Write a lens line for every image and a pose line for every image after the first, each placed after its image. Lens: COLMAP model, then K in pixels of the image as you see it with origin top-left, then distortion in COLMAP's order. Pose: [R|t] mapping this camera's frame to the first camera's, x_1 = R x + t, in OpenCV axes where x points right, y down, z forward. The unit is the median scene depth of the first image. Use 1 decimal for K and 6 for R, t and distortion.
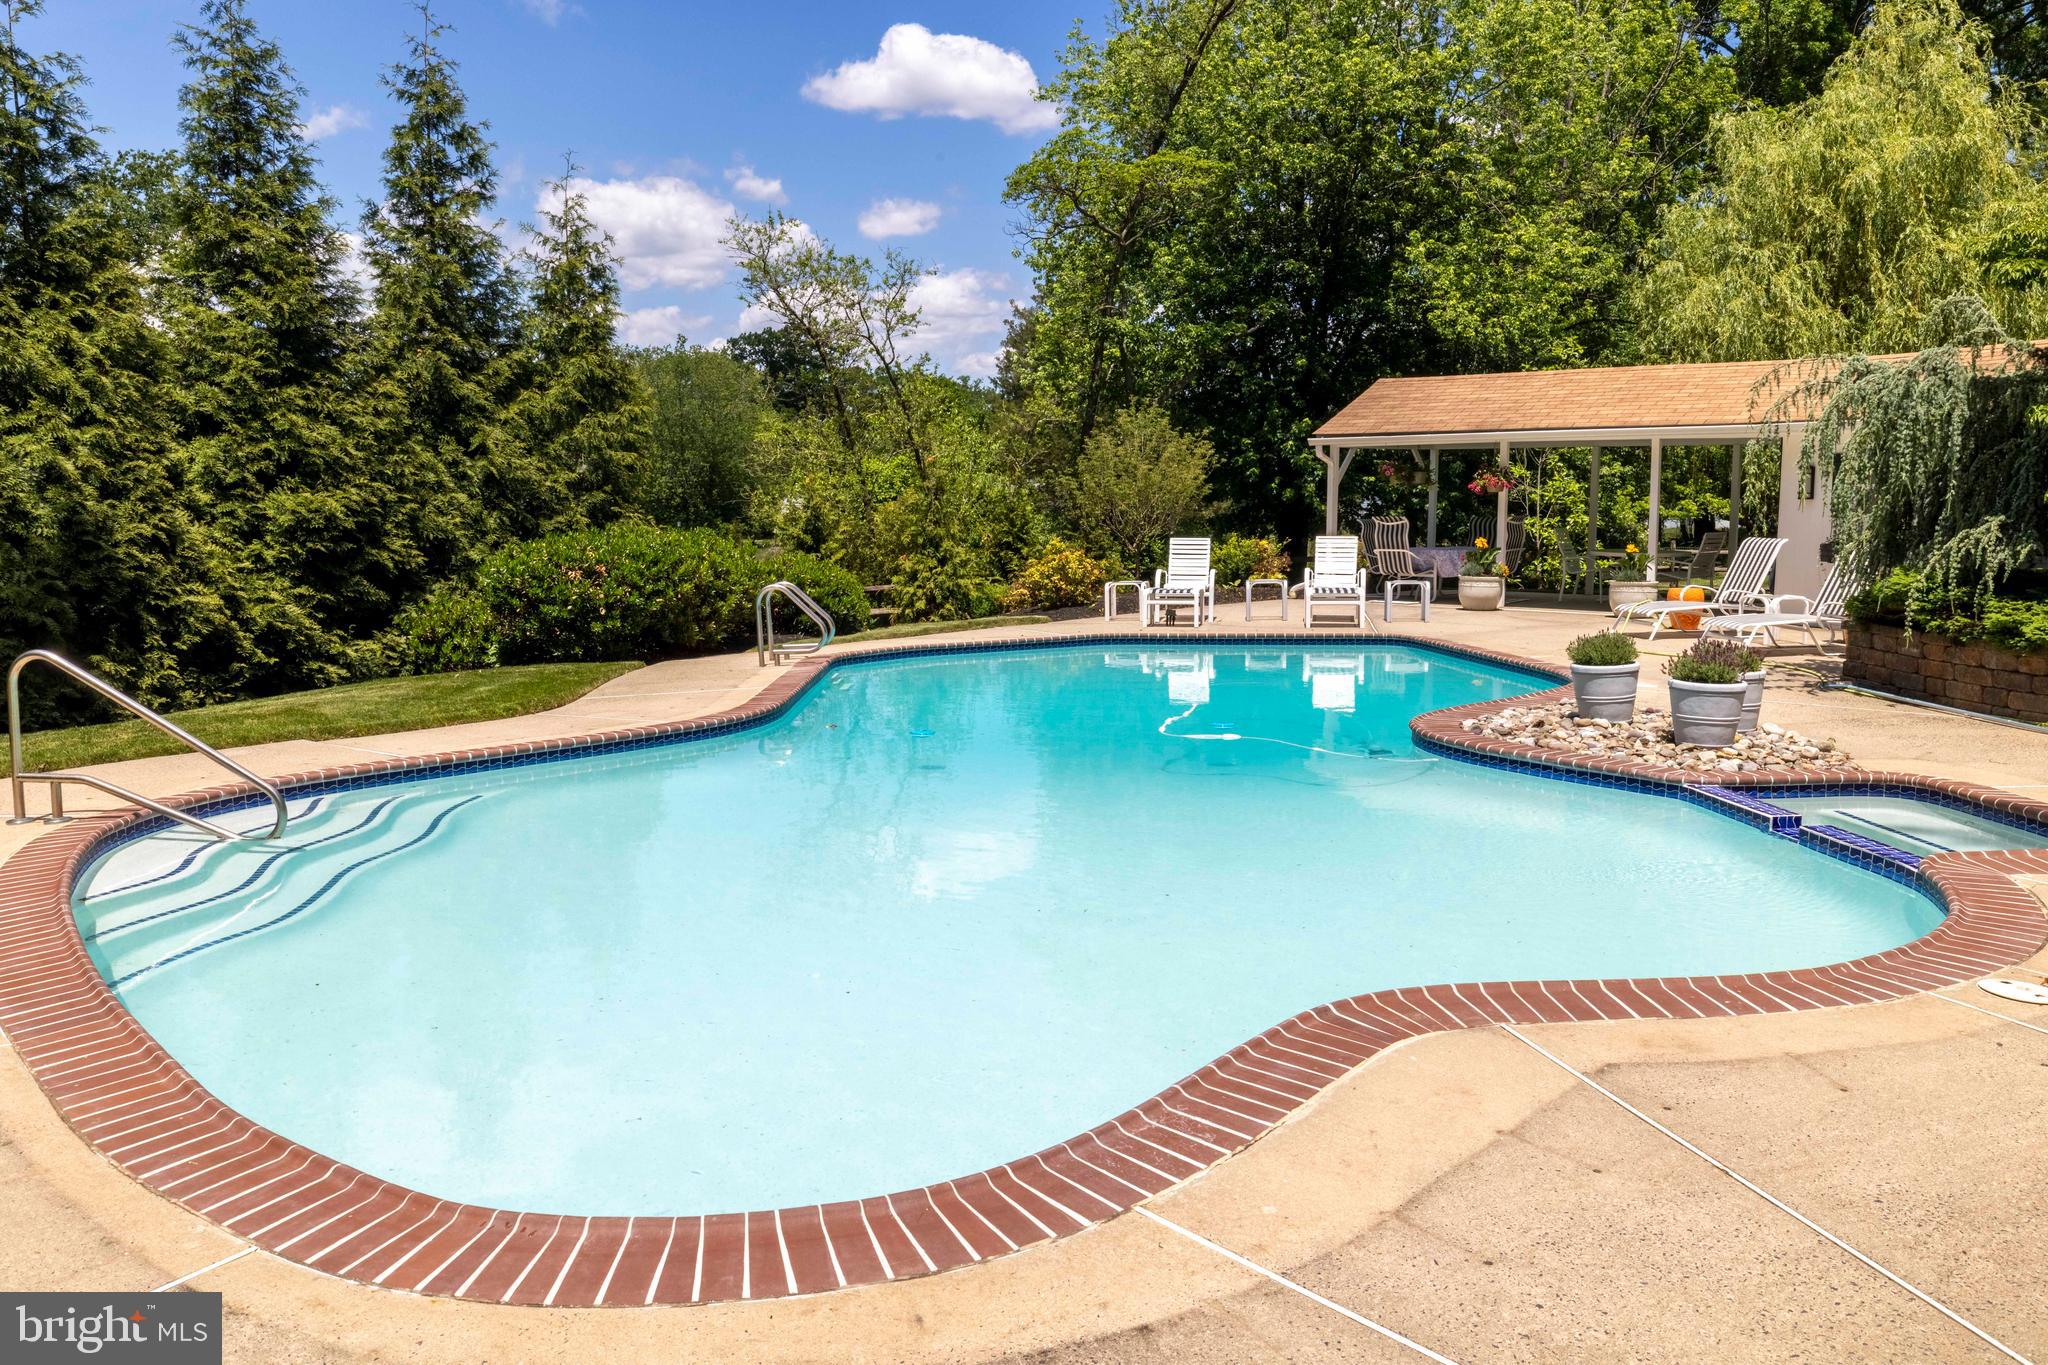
lens RADIAL K [[1626.8, 0, 1024.0], [0, 1626.8, 682.5], [0, 0, 1]] dist [-0.005331, -0.005931]
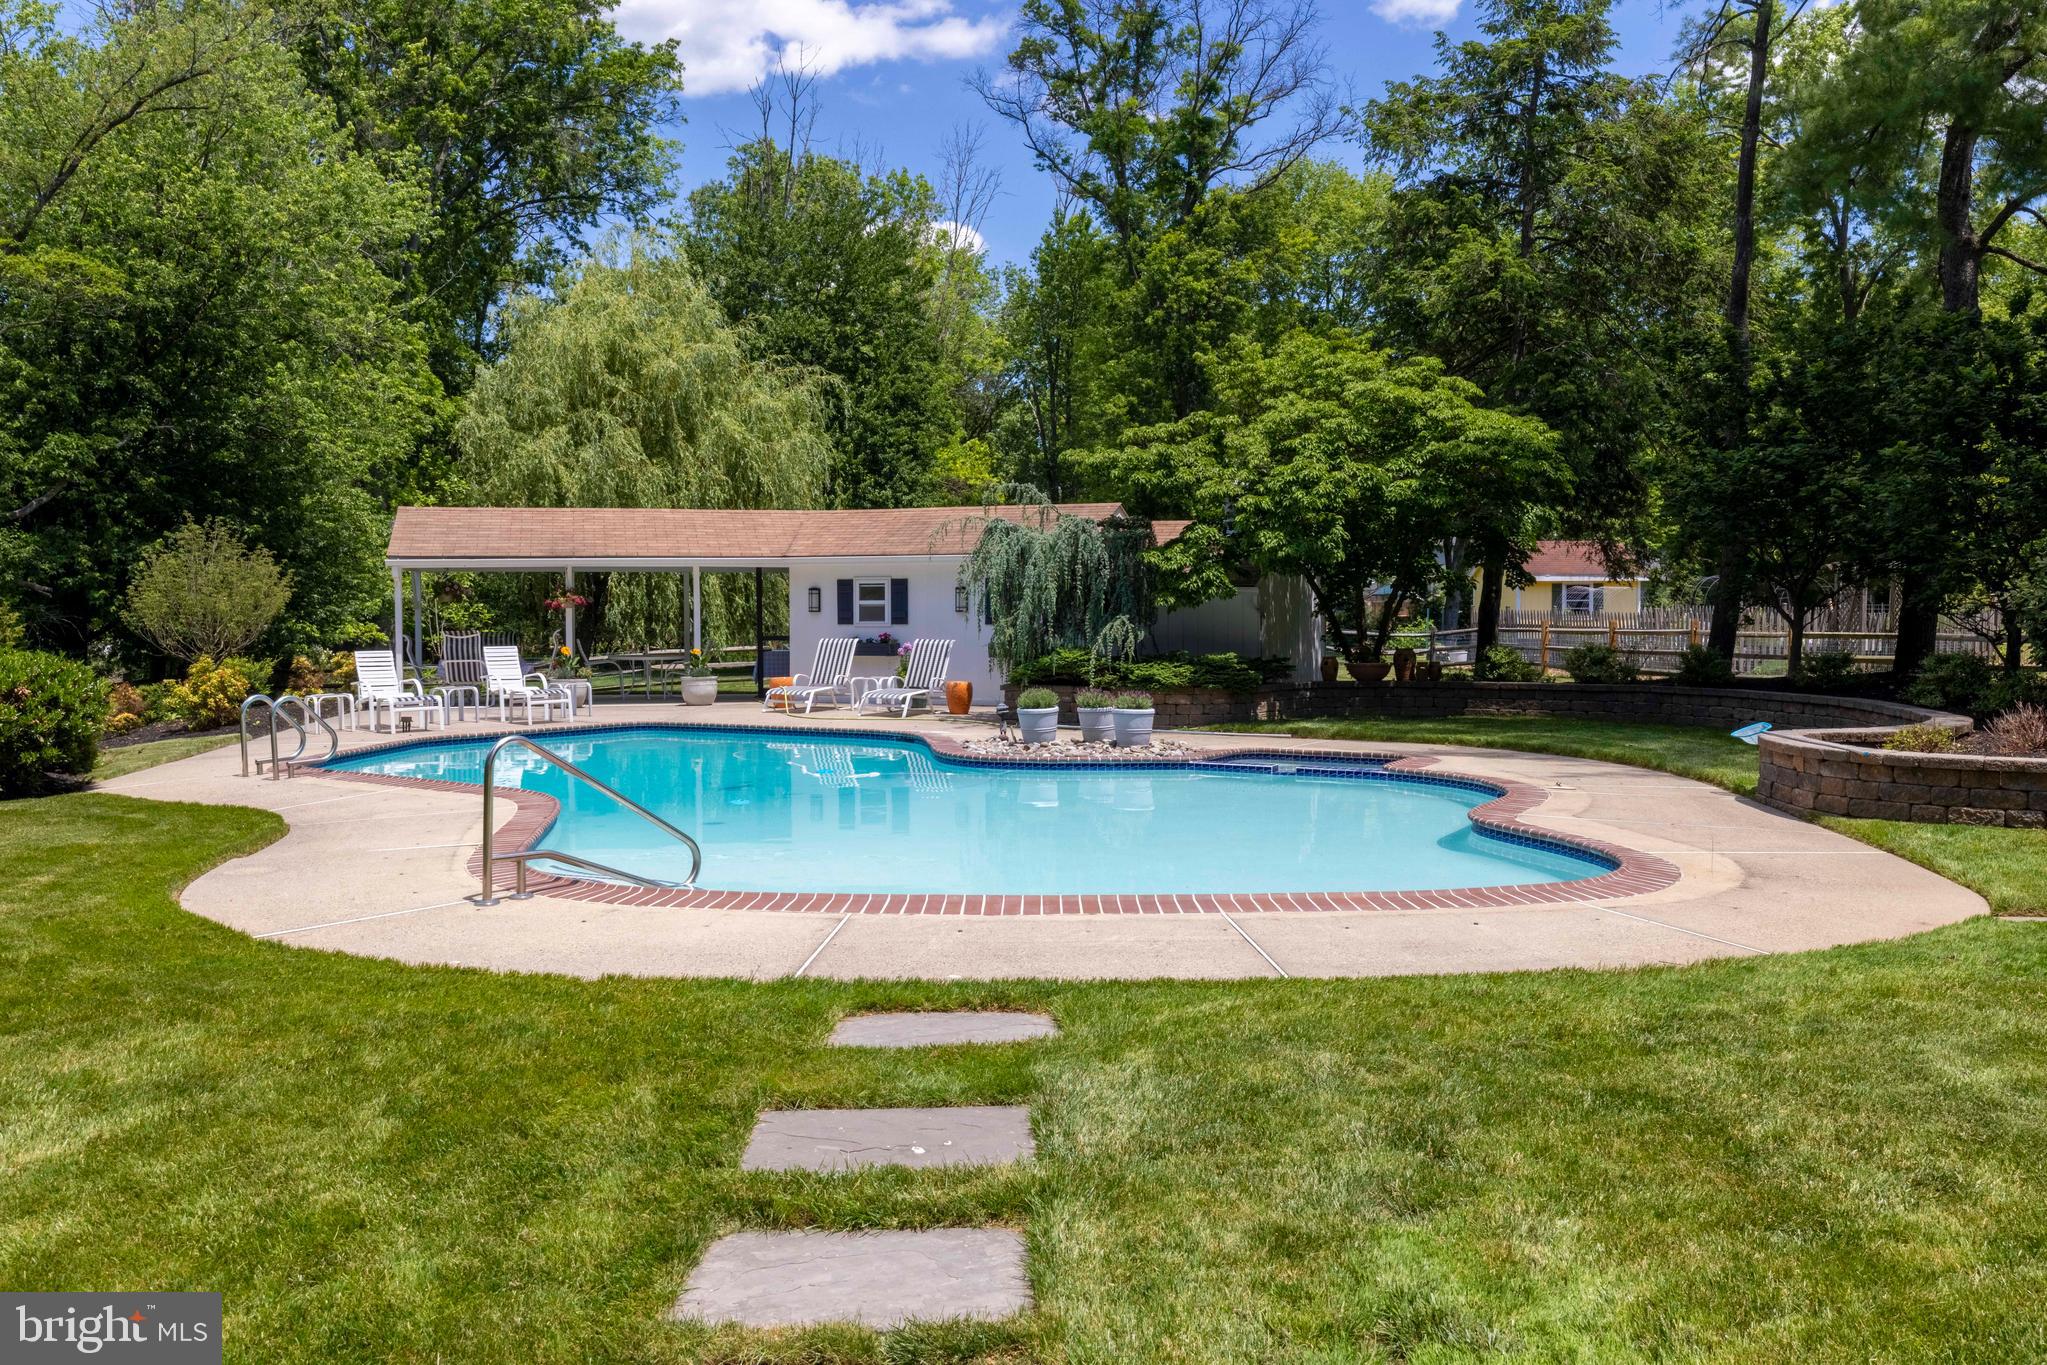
lens RADIAL K [[1693.0, 0, 1023.5], [0, 1693.0, 682.5], [0, 0, 1]] dist [0.000112, -0.004258]
pose [[0.572227, -0.035942, 0.819307, -0.549146], [0.102439, 0.994347, -0.027926, 0.004868], [-0.813672, 0.099909, 0.572674, 0.027024]]
